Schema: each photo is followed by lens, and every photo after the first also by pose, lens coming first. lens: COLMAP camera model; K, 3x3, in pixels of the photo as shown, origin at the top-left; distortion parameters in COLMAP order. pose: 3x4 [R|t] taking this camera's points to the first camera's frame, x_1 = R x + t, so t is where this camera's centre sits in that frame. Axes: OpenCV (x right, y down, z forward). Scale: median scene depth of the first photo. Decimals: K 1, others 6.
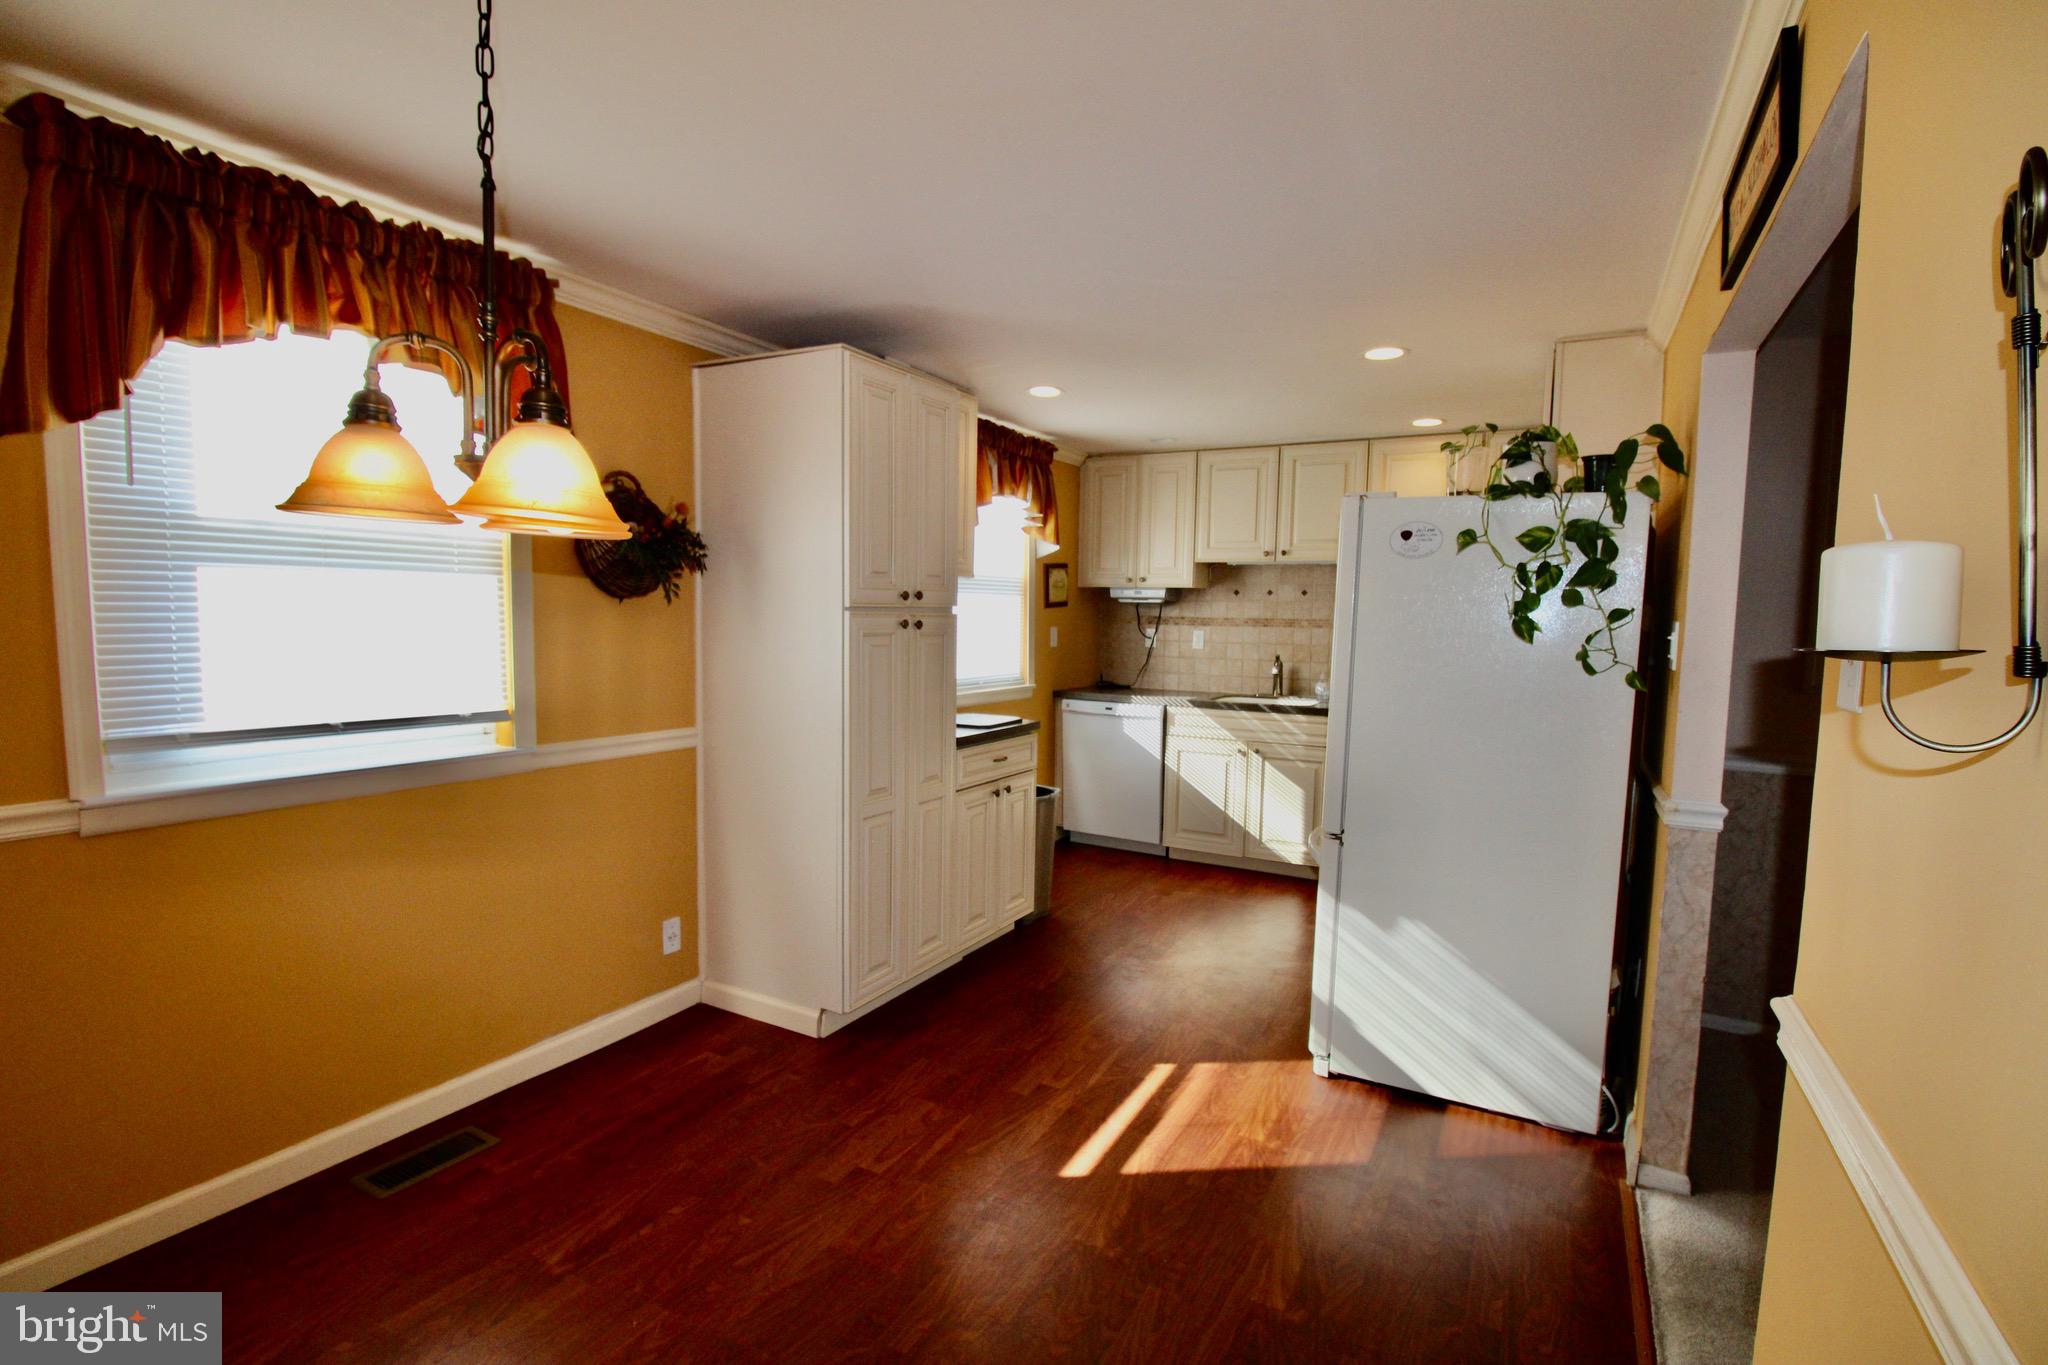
lens RADIAL K [[959.2, 0, 1036.8], [0, 959.2, 691.5], [0, 0, 1]] dist [-0.001233, -0.009695]
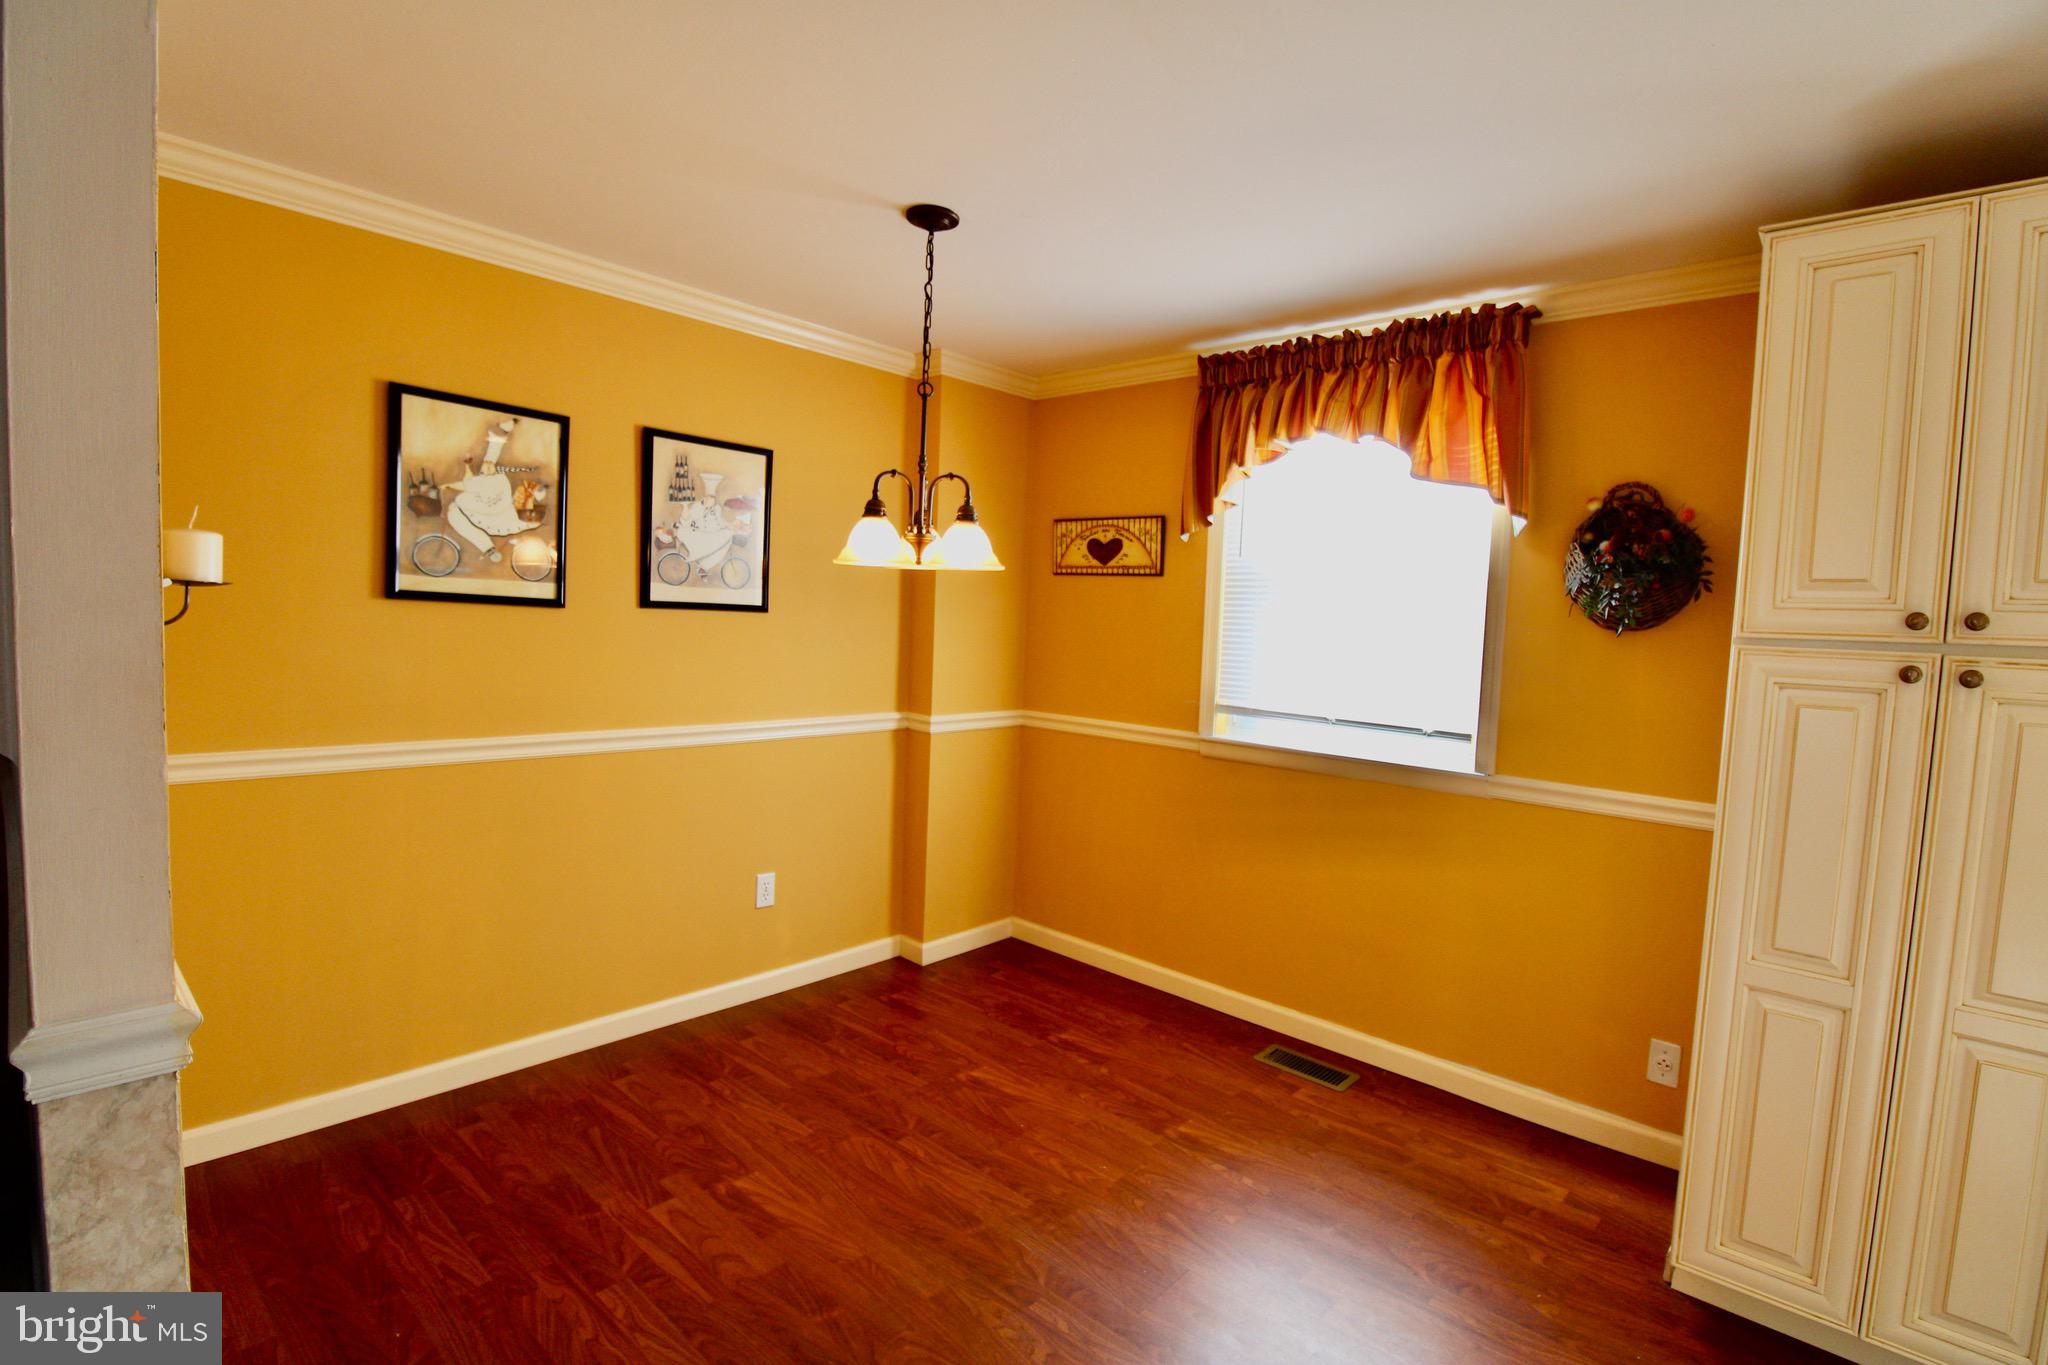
lens RADIAL K [[949.6, 0, 1024.0], [0, 949.6, 682.5], [0, 0, 1]] dist [-0.000308, -0.000119]
pose [[-0.235628, 0.038848, -0.971066, 0.558103], [-0.127211, 0.989371, 0.070448, -0.045858], [0.963482, 0.140129, -0.228182, 0.735093]]
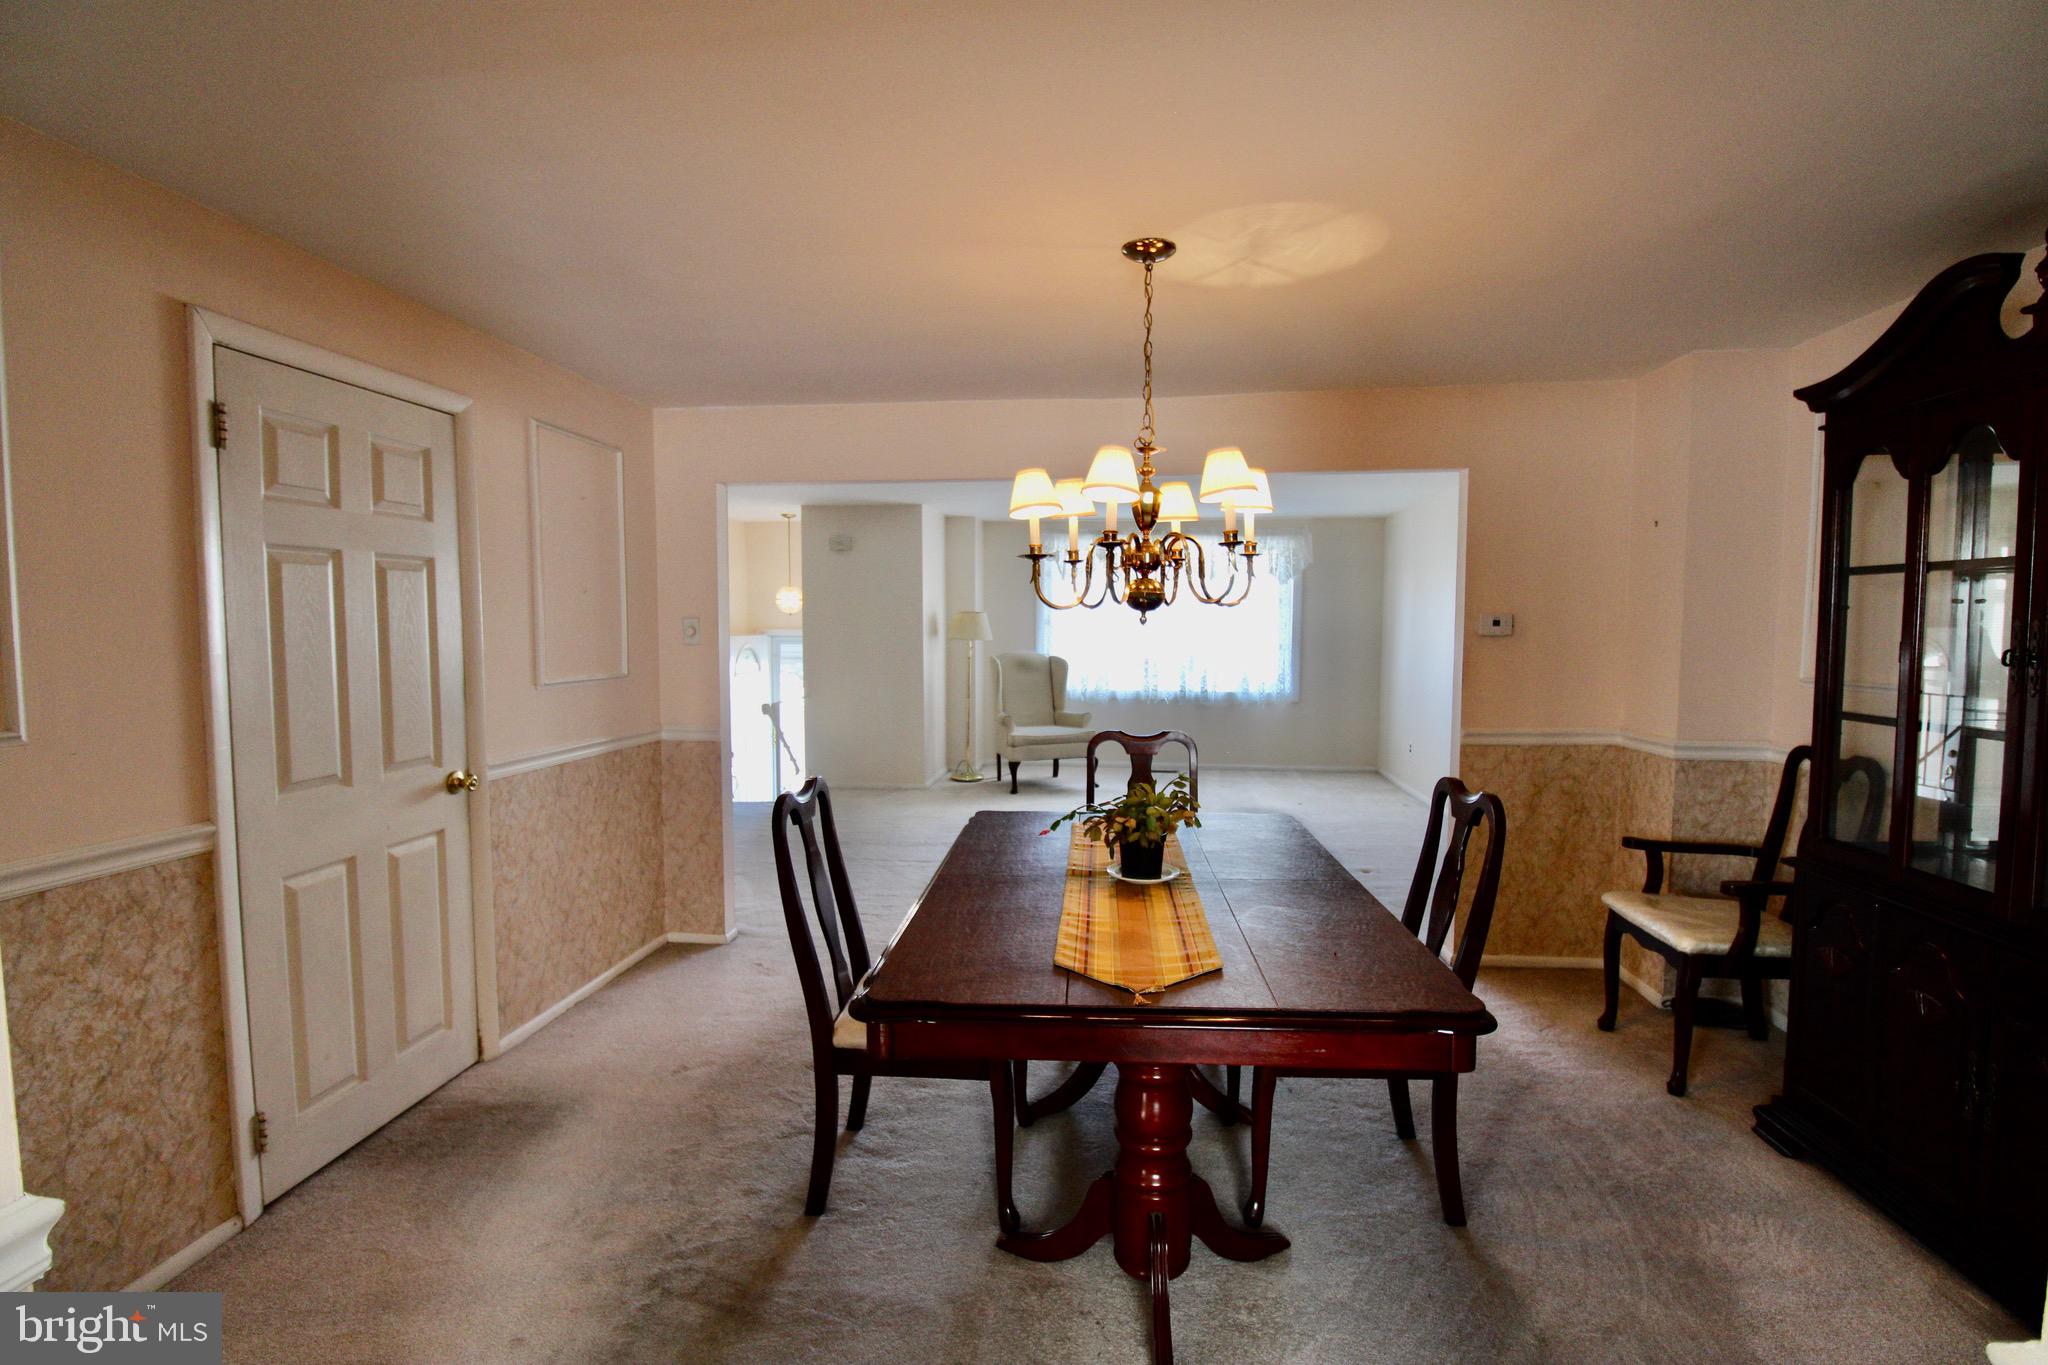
lens RADIAL K [[959.2, 0, 1036.8], [0, 959.2, 691.5], [0, 0, 1]] dist [-0.001233, -0.009695]
pose [[-0.390823, -0.086529, 0.916390, 0.248661], [0.065857, 0.990392, 0.121604, -0.052818], [-0.918107, 0.107876, -0.381369, 0.635032]]
